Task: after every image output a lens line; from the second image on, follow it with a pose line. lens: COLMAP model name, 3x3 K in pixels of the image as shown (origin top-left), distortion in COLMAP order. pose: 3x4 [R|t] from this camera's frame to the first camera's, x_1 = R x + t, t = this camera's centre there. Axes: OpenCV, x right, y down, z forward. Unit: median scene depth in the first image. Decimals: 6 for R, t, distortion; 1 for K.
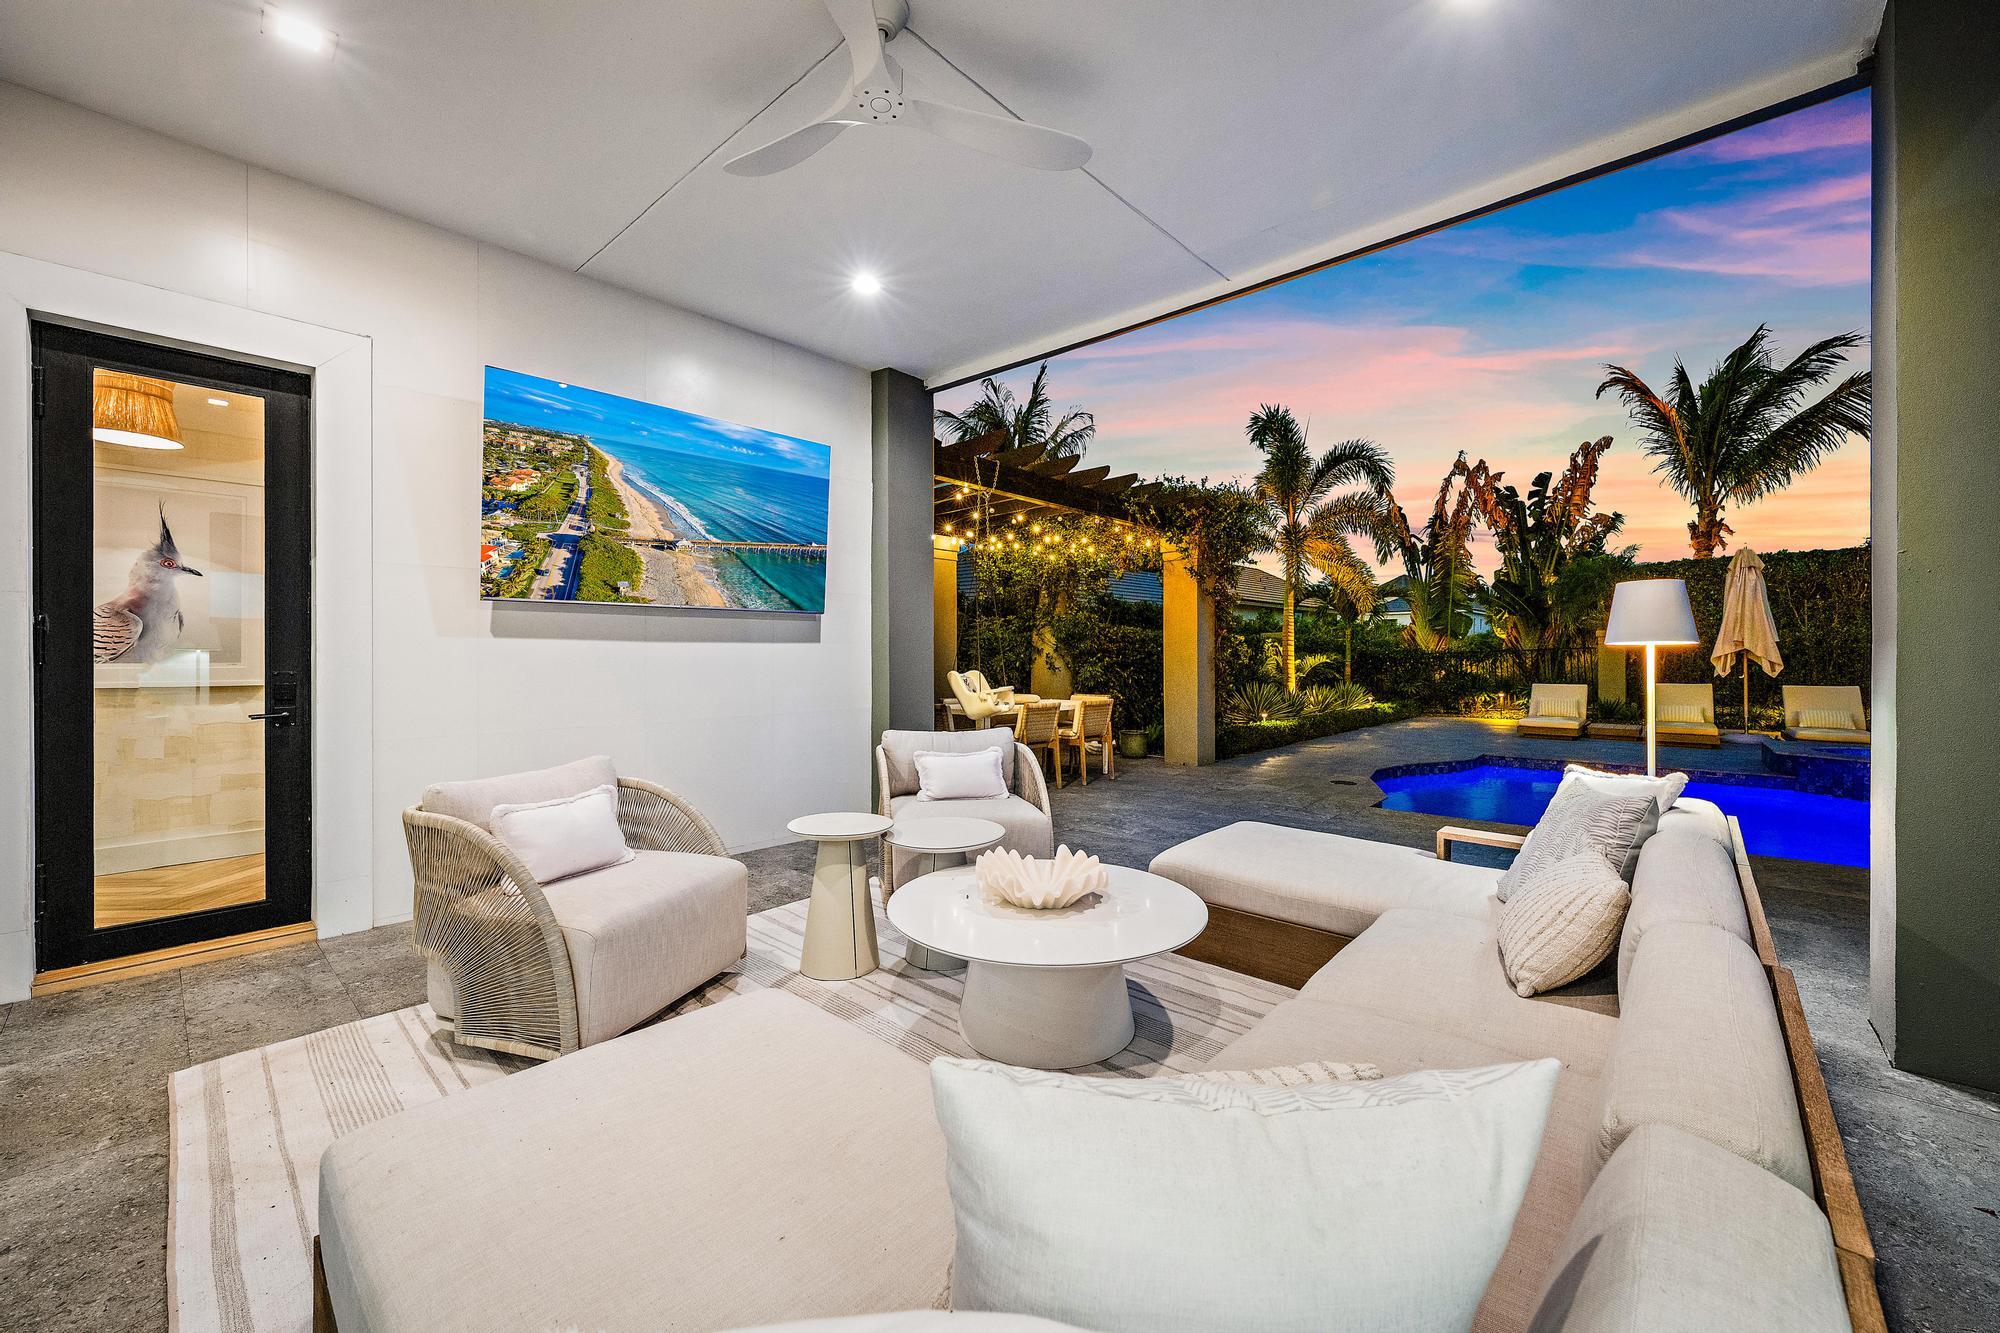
lens RADIAL K [[765.3, 0, 1003.8], [0, 765.3, 663.8], [0, 0, 1]] dist [-0.001670, -0.000079]
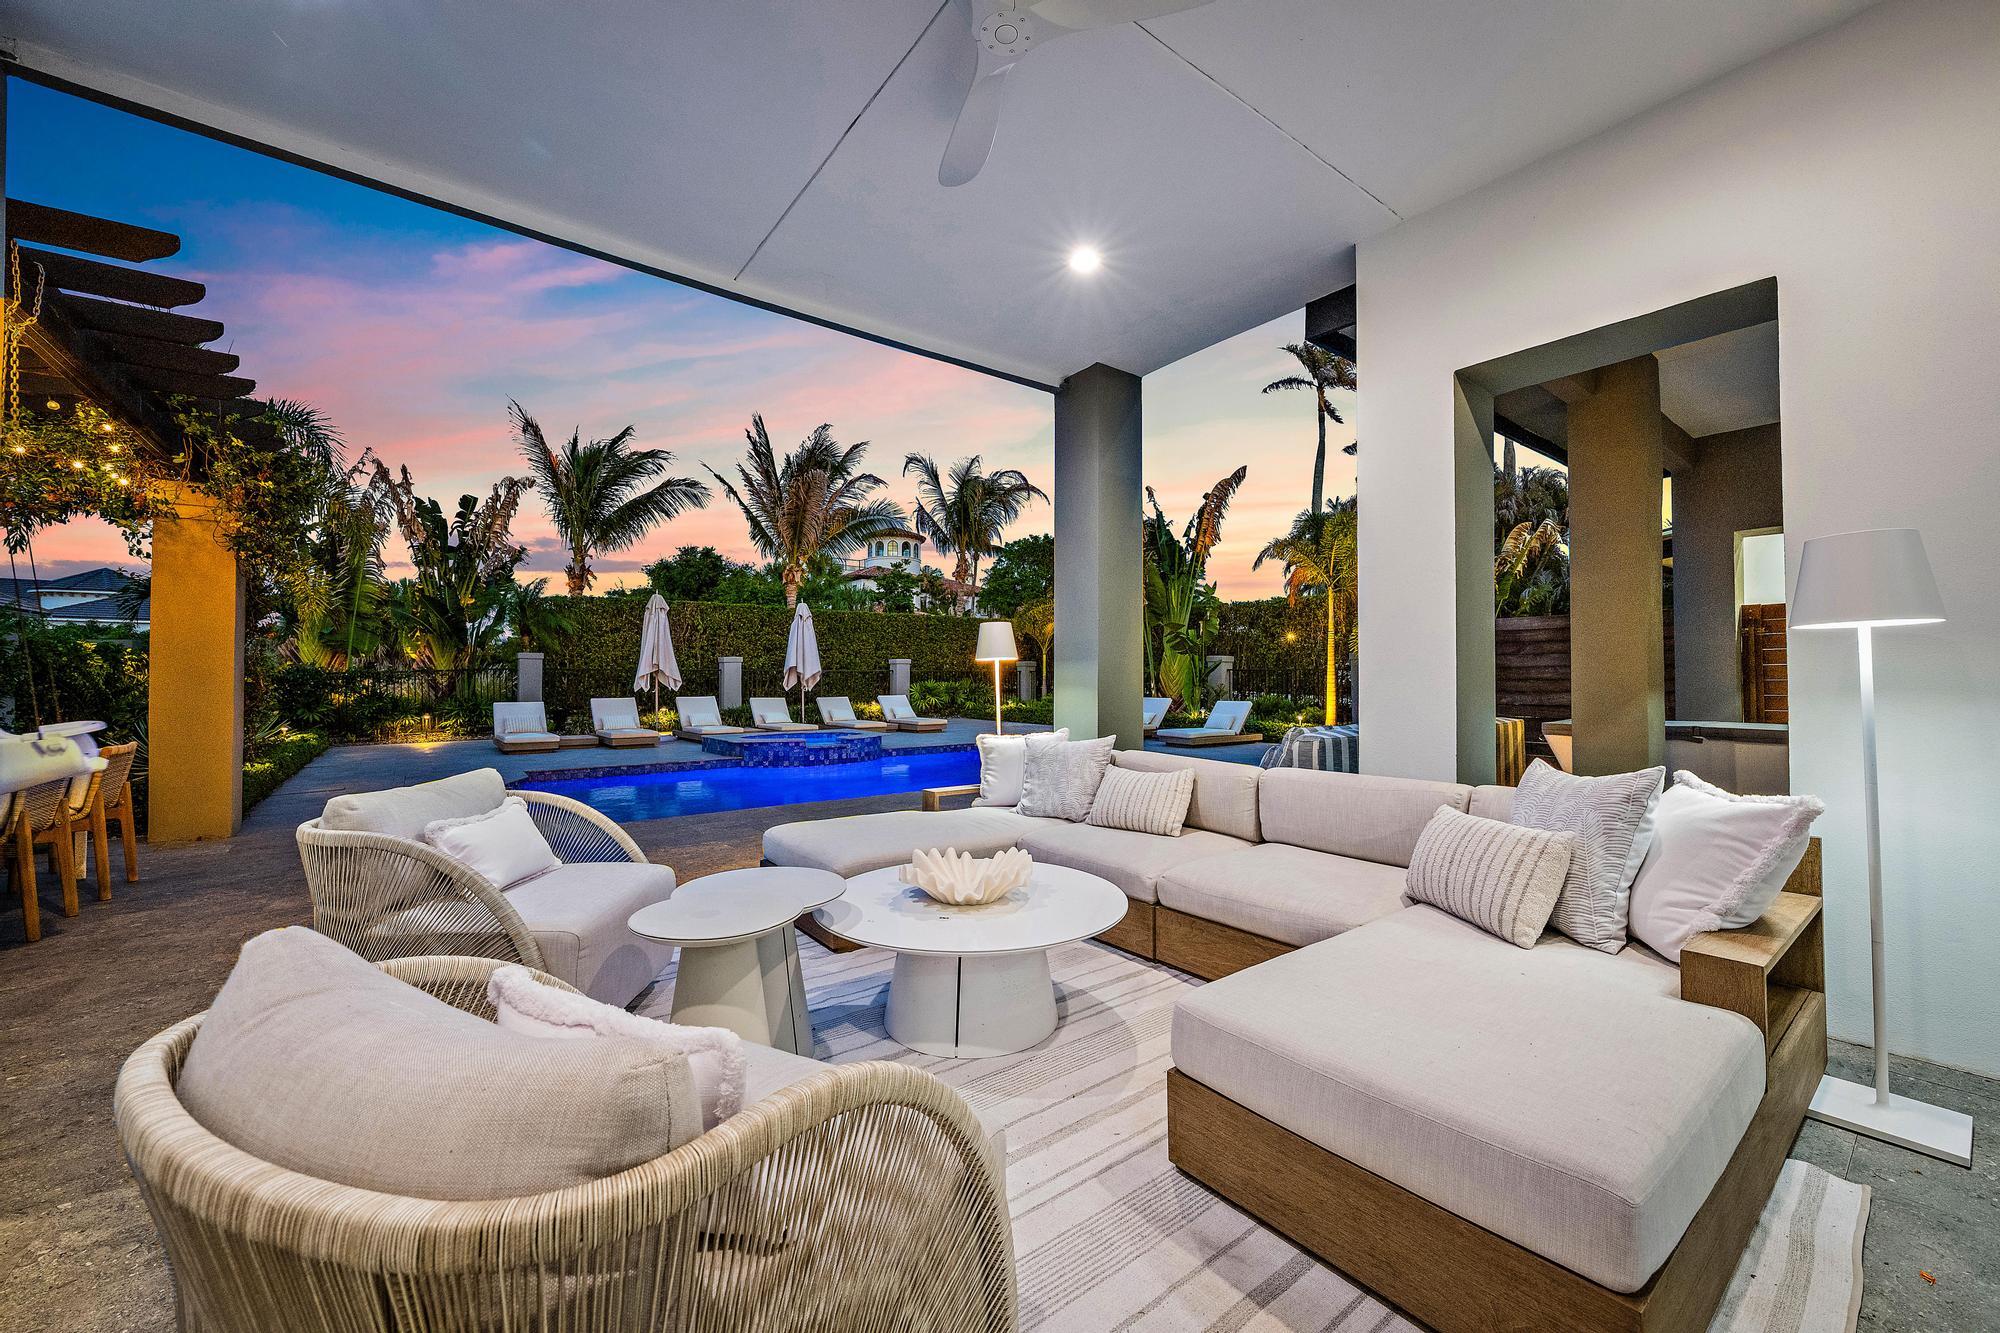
lens RADIAL K [[765.3, 0, 1003.8], [0, 765.3, 663.8], [0, 0, 1]] dist [-0.001670, -0.000079]
pose [[0.169504, 0.017405, 0.985376, -0.168092], [0.012841, 0.999720, -0.019867, 0.002584], [-0.985446, 0.016021, 0.169233, 0.133923]]
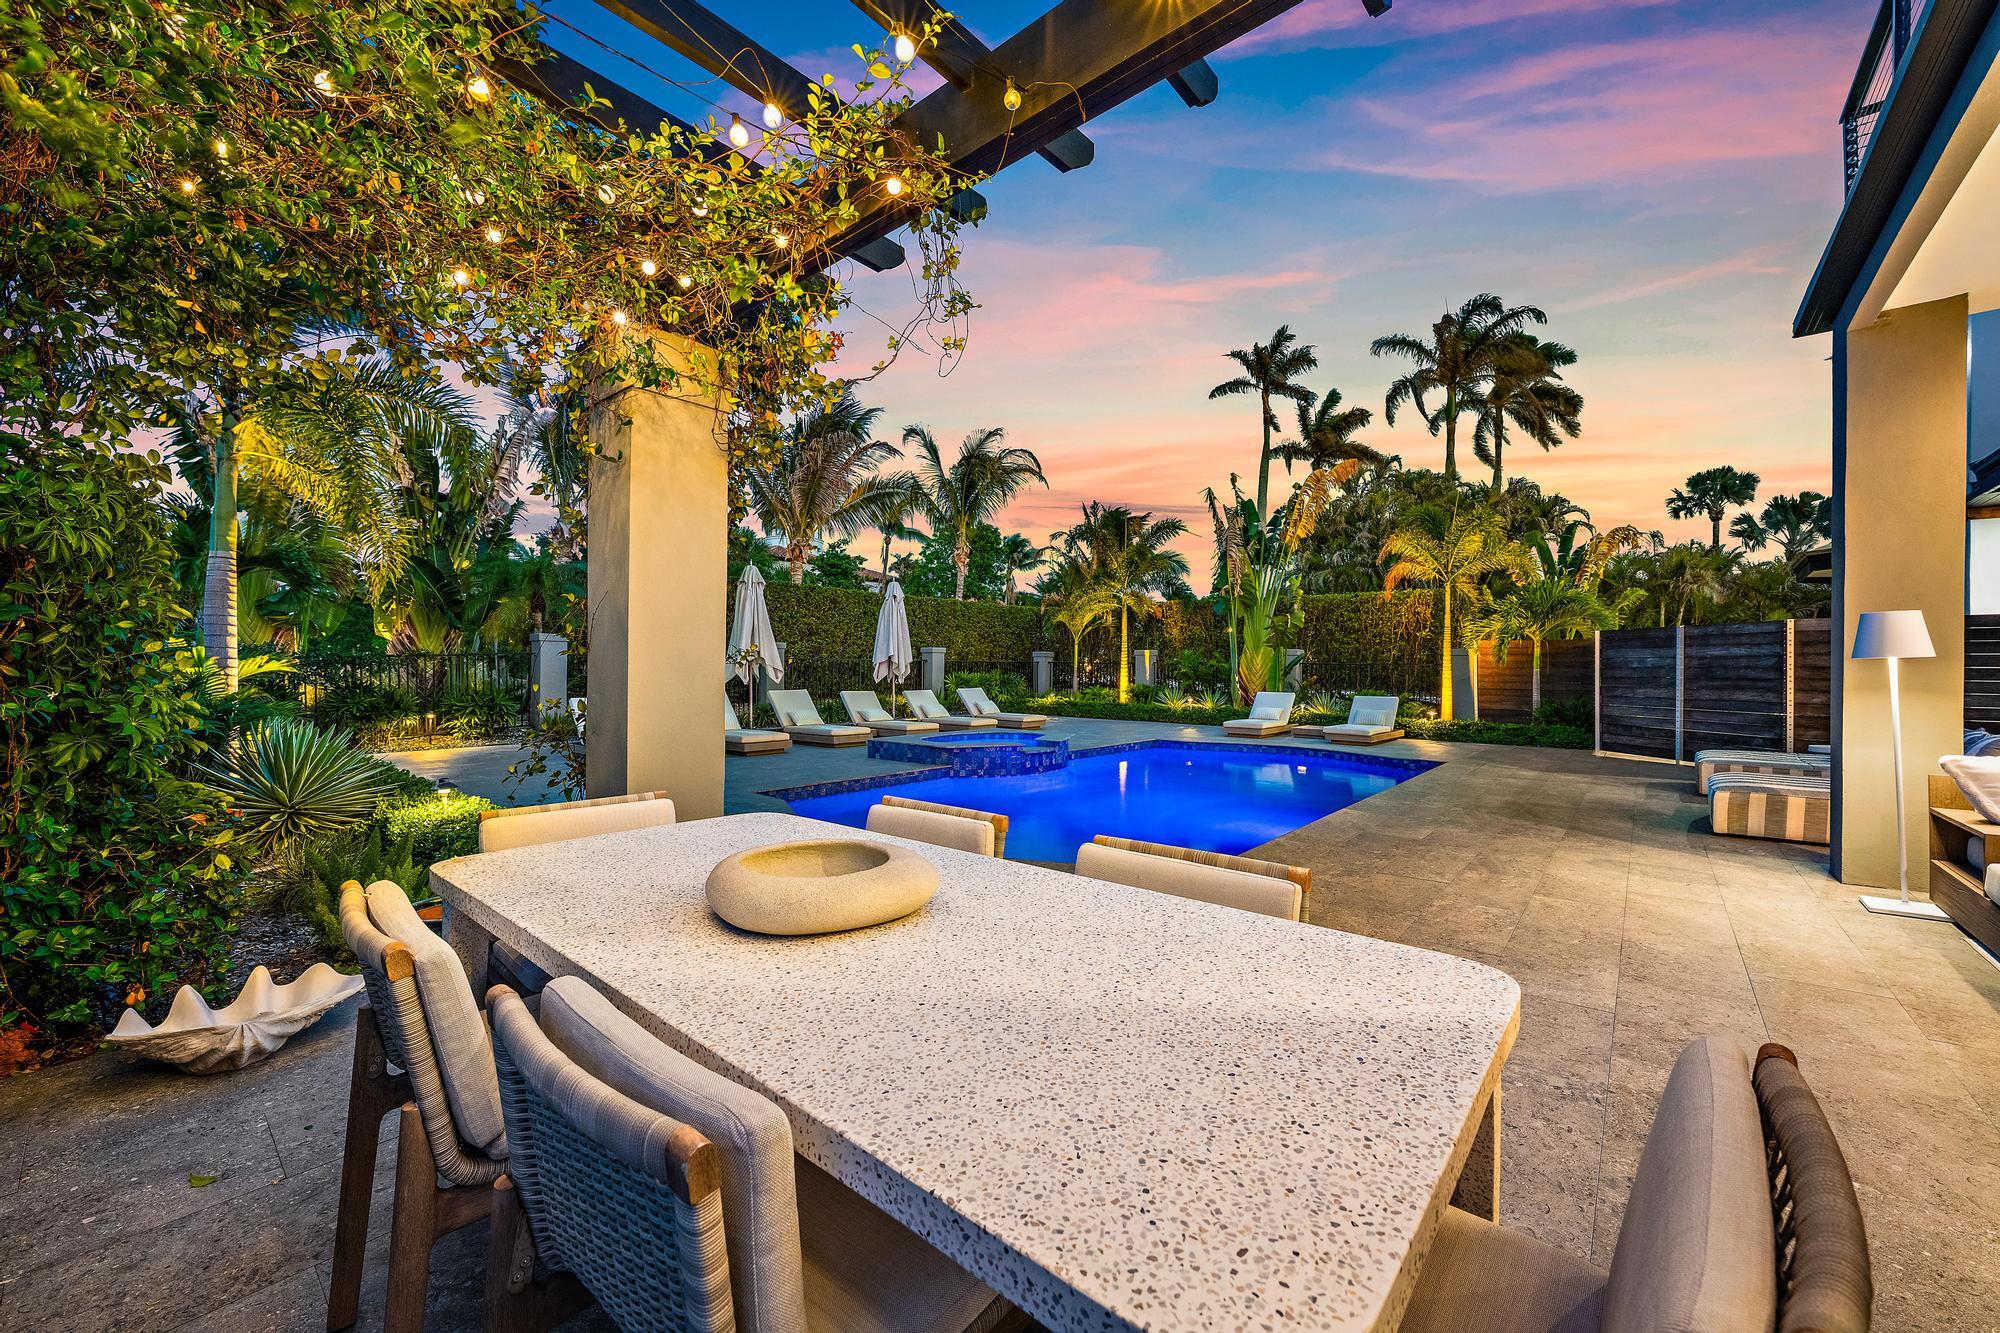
lens RADIAL K [[765.3, 0, 1003.8], [0, 765.3, 663.8], [0, 0, 1]] dist [-0.001670, -0.000079]
pose [[-0.038914, 0.005330, 0.999228, -0.093279], [0.003630, 0.999980, -0.005192, -0.003072], [-0.999236, 0.003425, -0.038932, 0.496173]]
